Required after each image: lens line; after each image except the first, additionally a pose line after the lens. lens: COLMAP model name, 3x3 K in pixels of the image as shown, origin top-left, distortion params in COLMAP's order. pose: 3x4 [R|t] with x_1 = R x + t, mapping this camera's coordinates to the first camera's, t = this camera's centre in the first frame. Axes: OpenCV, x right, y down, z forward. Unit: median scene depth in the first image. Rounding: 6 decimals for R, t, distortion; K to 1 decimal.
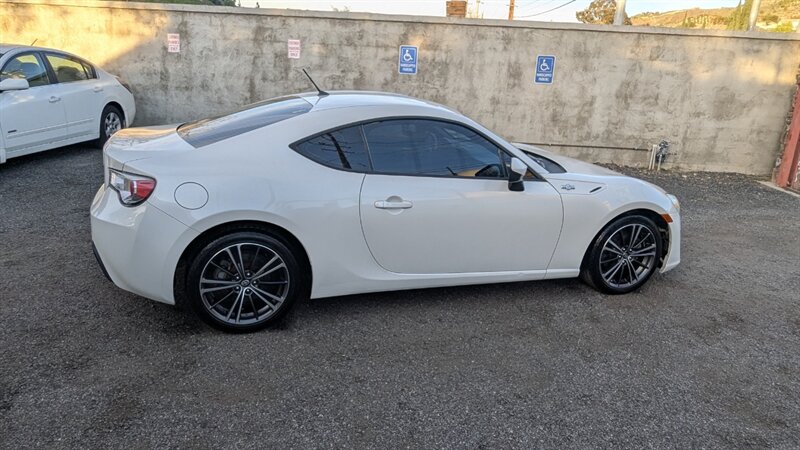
lens RADIAL K [[558.8, 0, 396.6], [0, 558.8, 219.5], [0, 0, 1]] dist [0.004929, -0.009142]
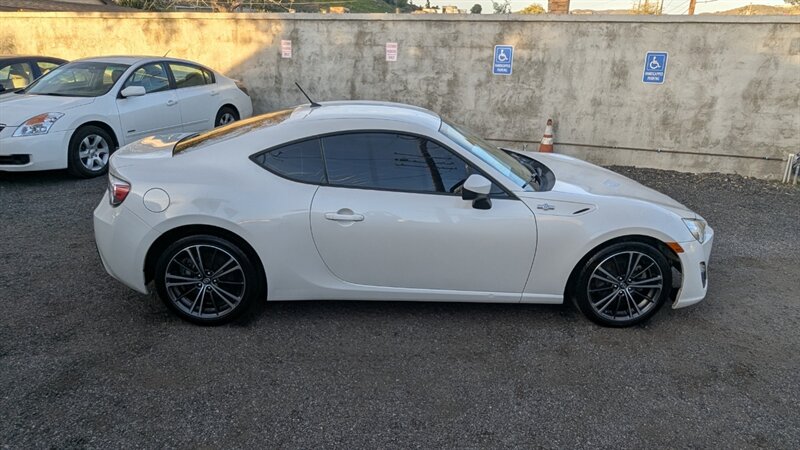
lens RADIAL K [[558.8, 0, 396.6], [0, 558.8, 219.5], [0, 0, 1]] dist [0.004929, -0.009142]
pose [[0.958657, 0.057880, -0.278615, 0.130061], [-0.055287, 0.998323, 0.017164, -0.015627], [0.279141, -0.001050, 0.960250, 0.015662]]
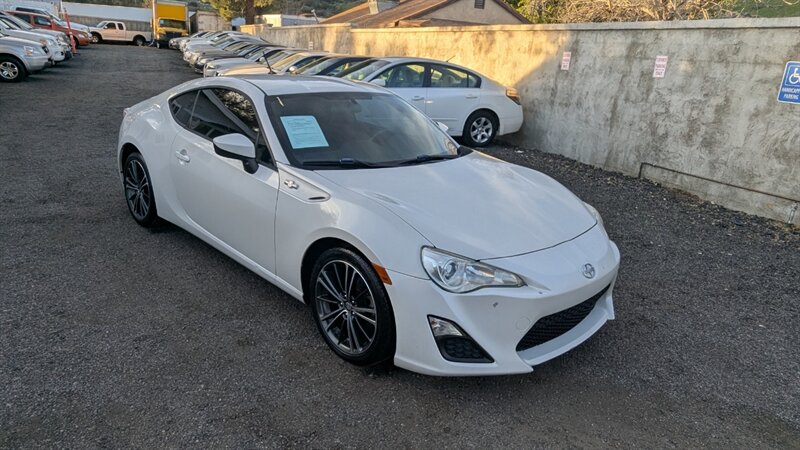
lens RADIAL K [[558.8, 0, 396.6], [0, 558.8, 219.5], [0, 0, 1]] dist [0.004929, -0.009142]
pose [[0.439626, 0.239453, -0.865674, 0.436784], [-0.298563, 0.947961, 0.110592, -0.058134], [0.847106, 0.209840, 0.488240, 0.291967]]
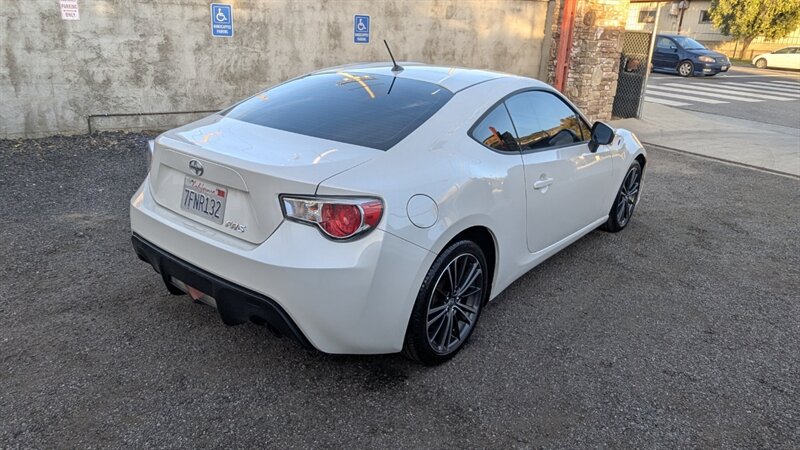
lens RADIAL K [[558.8, 0, 396.6], [0, 558.8, 219.5], [0, 0, 1]] dist [0.004929, -0.009142]
pose [[0.841880, -0.189143, 0.505434, -0.248956], [0.152055, 0.981761, 0.114121, -0.039280], [-0.517800, -0.019222, 0.855285, 0.108919]]
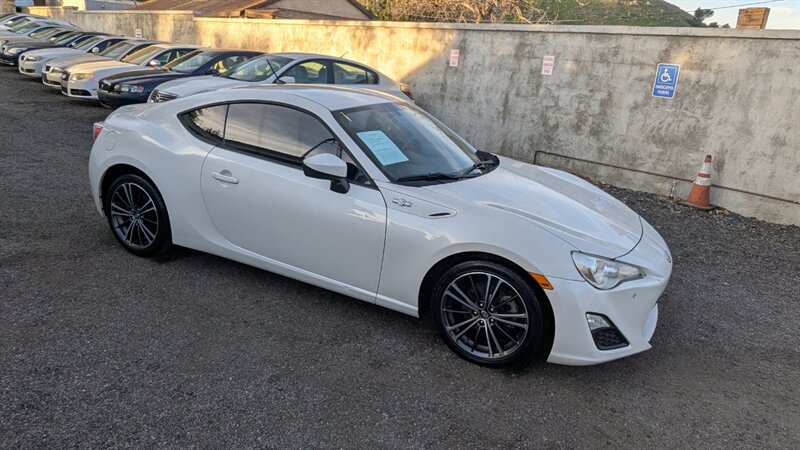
lens RADIAL K [[558.8, 0, 396.6], [0, 558.8, 219.5], [0, 0, 1]] dist [0.004929, -0.009142]
pose [[0.705012, 0.207145, -0.678269, 0.344593], [-0.241386, 0.969378, 0.045148, -0.027204], [0.666852, 0.131895, 0.733425, 0.152332]]
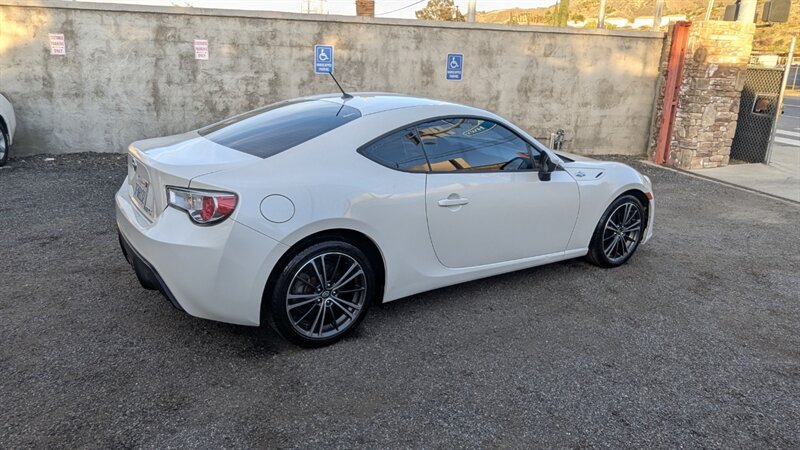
lens RADIAL K [[558.8, 0, 396.6], [0, 558.8, 219.5], [0, 0, 1]] dist [0.004929, -0.009142]
pose [[0.964058, -0.086392, 0.251253, -0.128721], [0.085524, 0.996232, 0.014392, -0.006307], [-0.251550, 0.007613, 0.967814, 0.010798]]
